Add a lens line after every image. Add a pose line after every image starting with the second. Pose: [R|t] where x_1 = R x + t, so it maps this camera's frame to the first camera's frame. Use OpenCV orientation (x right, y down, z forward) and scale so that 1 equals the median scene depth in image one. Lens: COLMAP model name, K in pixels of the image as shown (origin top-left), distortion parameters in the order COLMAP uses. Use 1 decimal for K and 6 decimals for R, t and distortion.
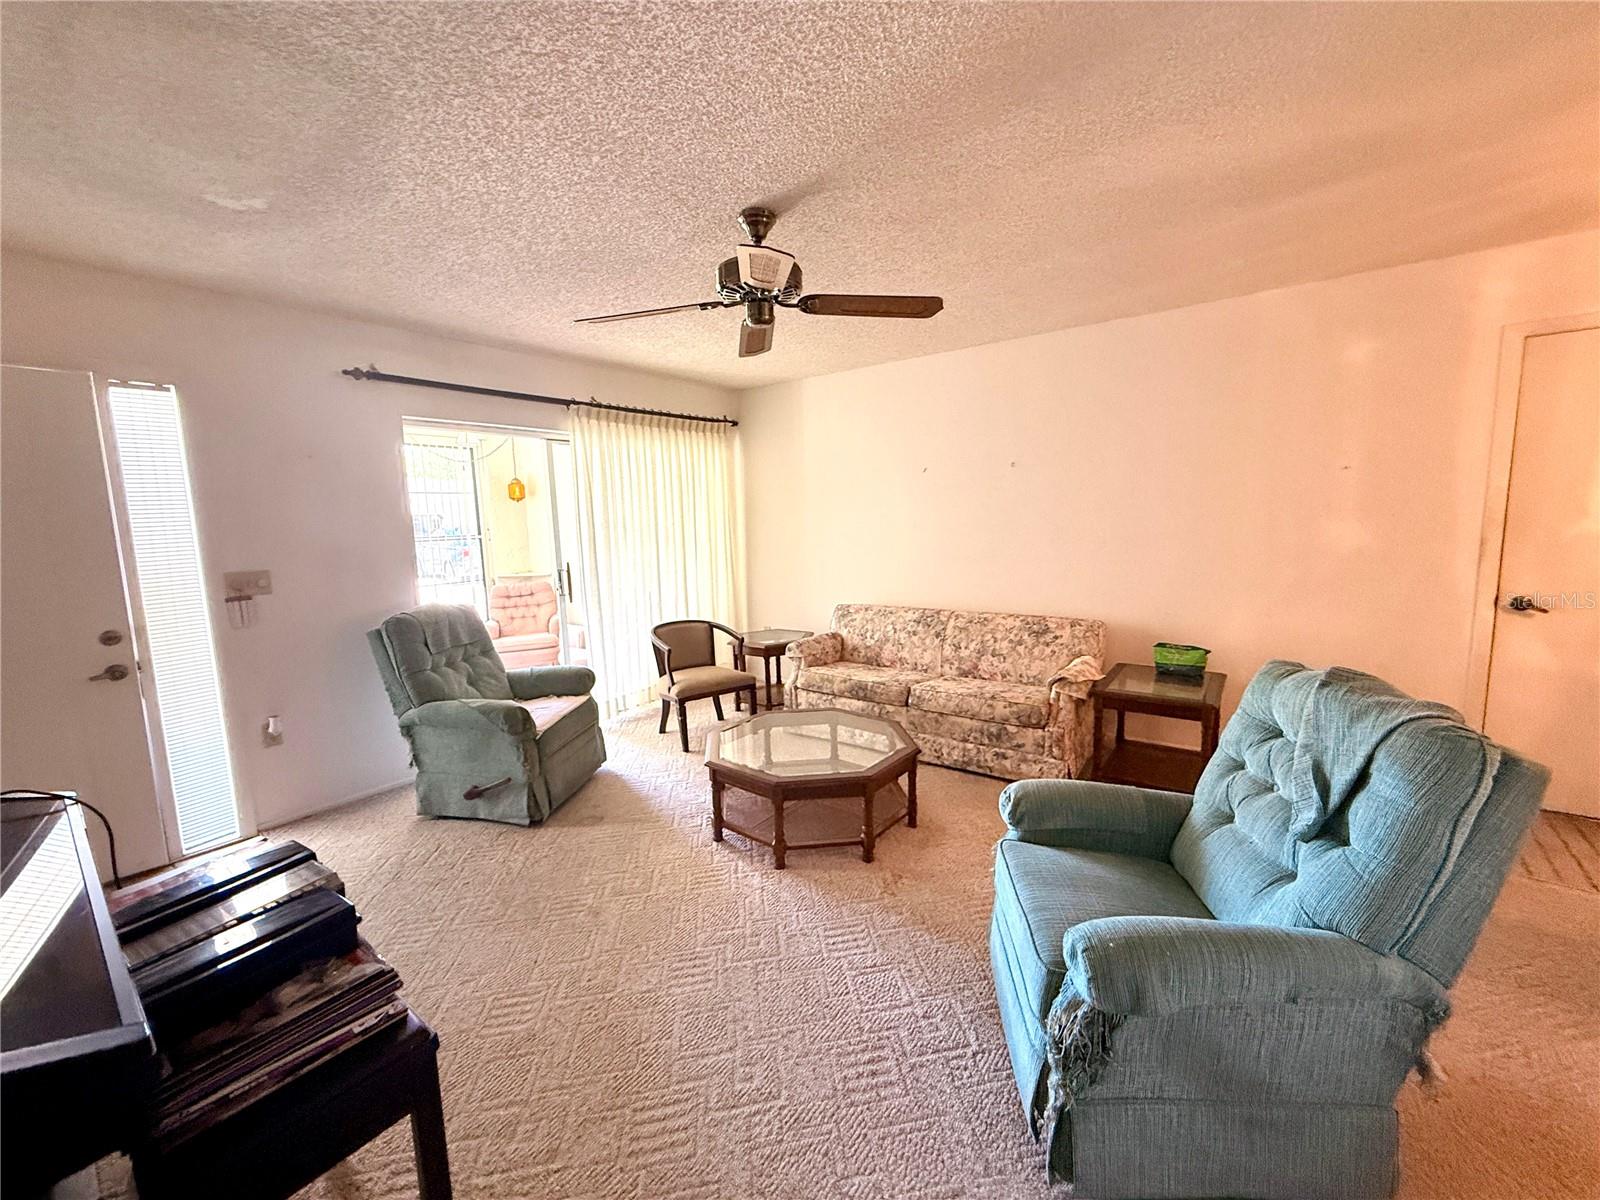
lens RADIAL K [[636.2, 0, 797.3], [0, 636.2, 601.4], [0, 0, 1]] dist [-0.000863, -0.000670]
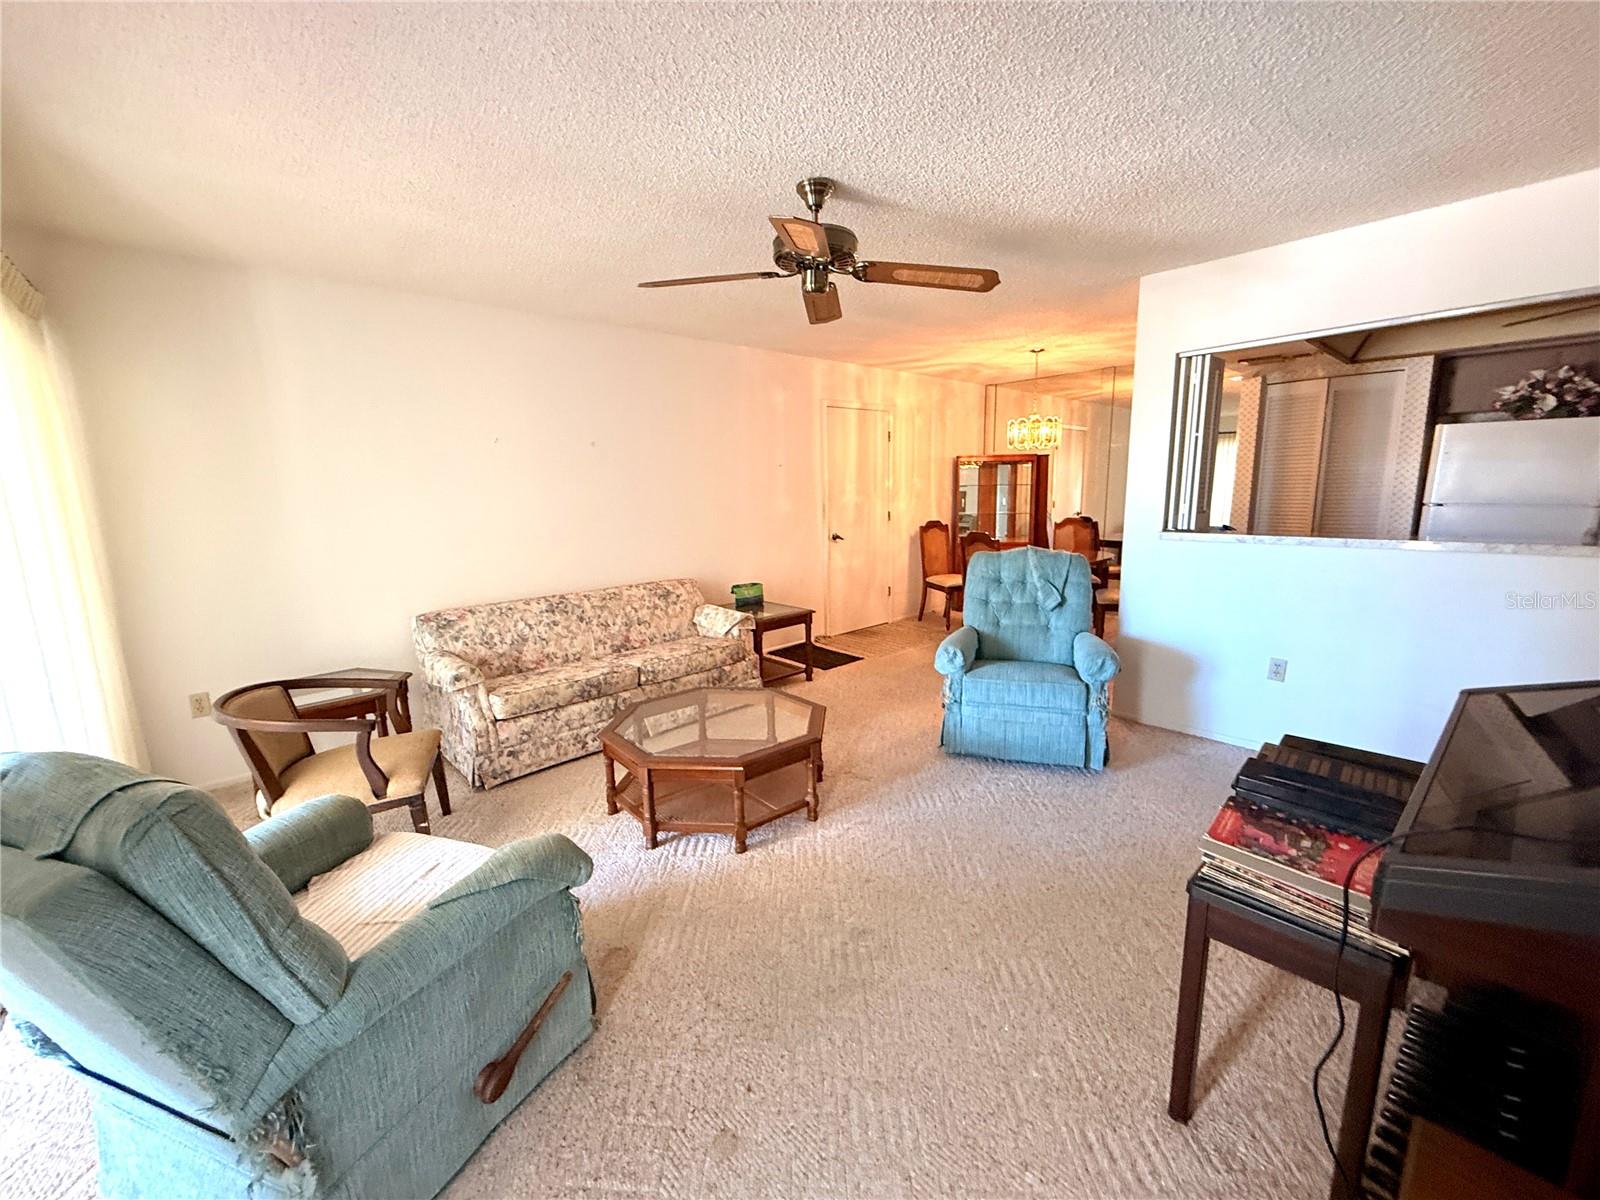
lens RADIAL K [[640.1, 0, 796.1], [0, 640.1, 605.7], [0, 0, 1]] dist [0.003027, 0.000549]
pose [[0.185206, -0.154245, 0.970519, -0.691807], [0.145520, 0.981021, 0.128144, -0.045346], [-0.971866, 0.117497, 0.204136, 0.532271]]
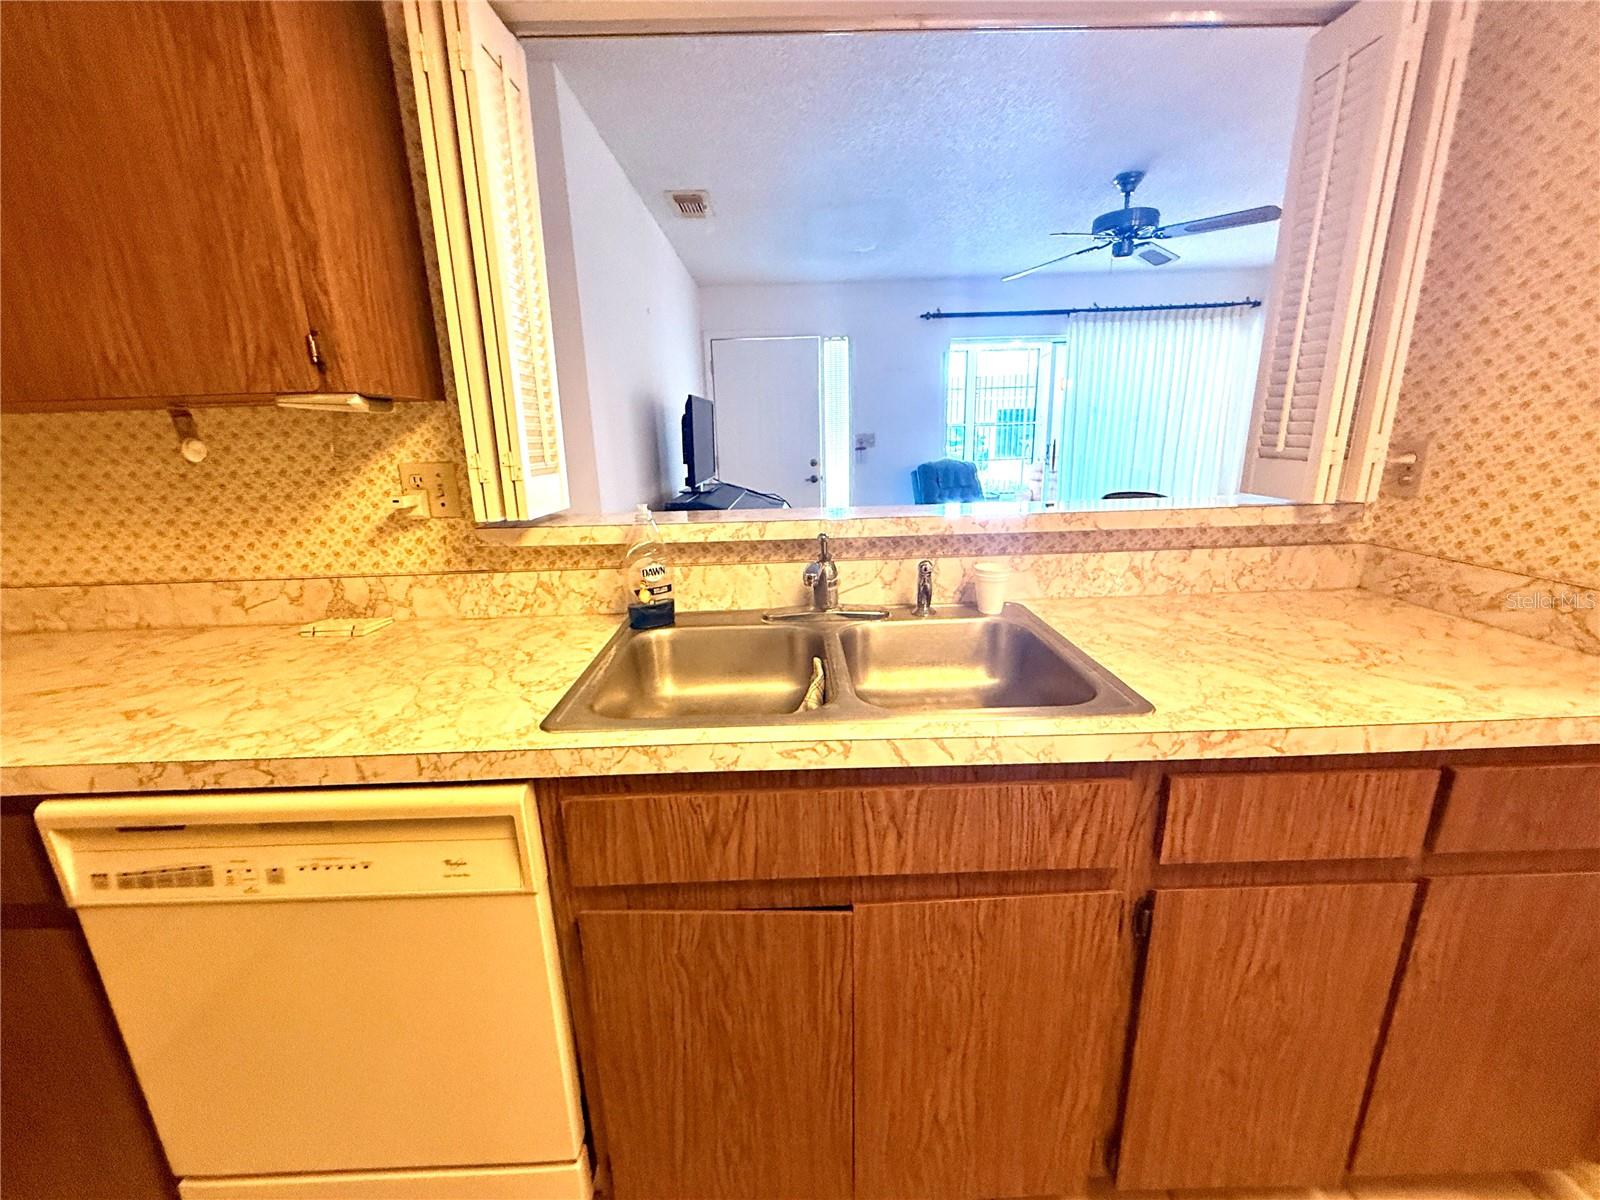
lens RADIAL K [[640.5, 0, 799.1], [0, 640.5, 599.9], [0, 0, 1]] dist [0.000030, 0.000576]
pose [[0.619184, 0.213578, -0.755642, 0.446628], [-0.093258, 0.975491, 0.199300, 0.056632], [0.779688, -0.052934, 0.623926, -0.300847]]
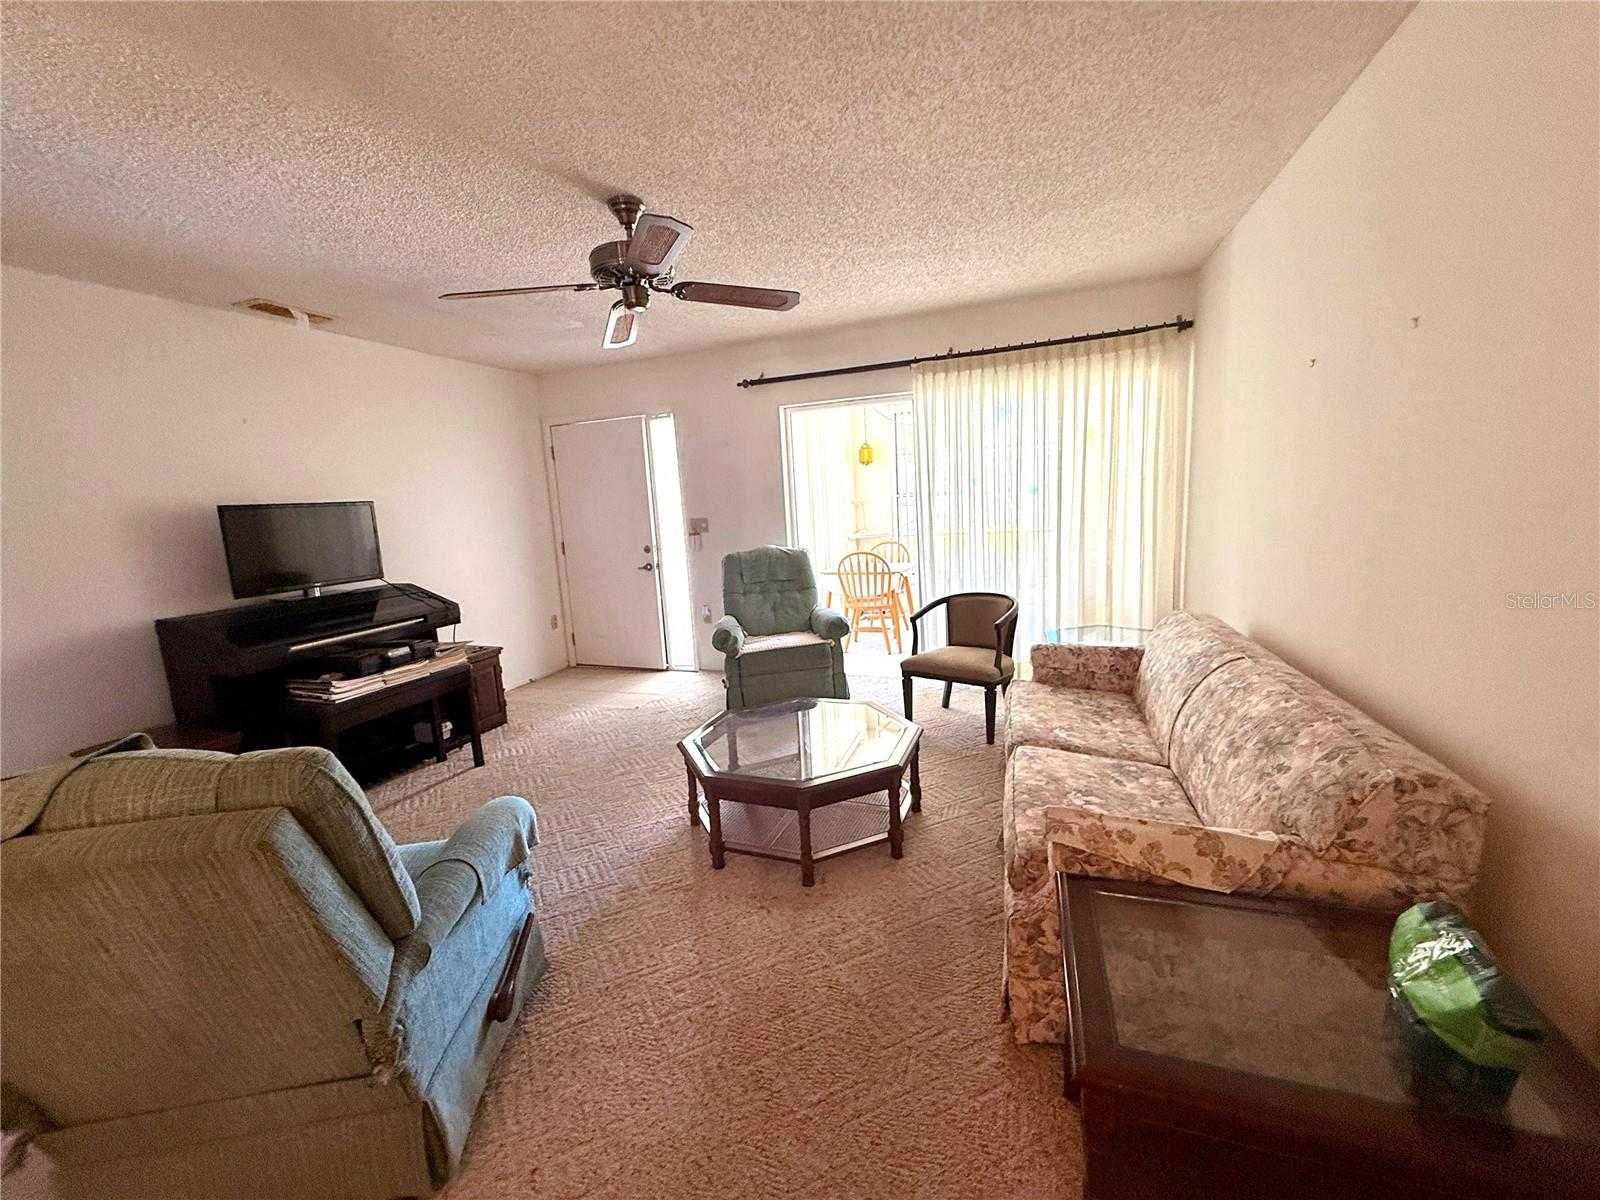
lens RADIAL K [[640.5, 0, 799.1], [0, 640.5, 599.9], [0, 0, 1]] dist [0.000030, 0.000576]
pose [[0.307883, 0.160686, -0.937757, 0.661804], [-0.077698, 0.986589, 0.143544, -0.075858], [0.948246, 0.028667, 0.316239, 0.558041]]
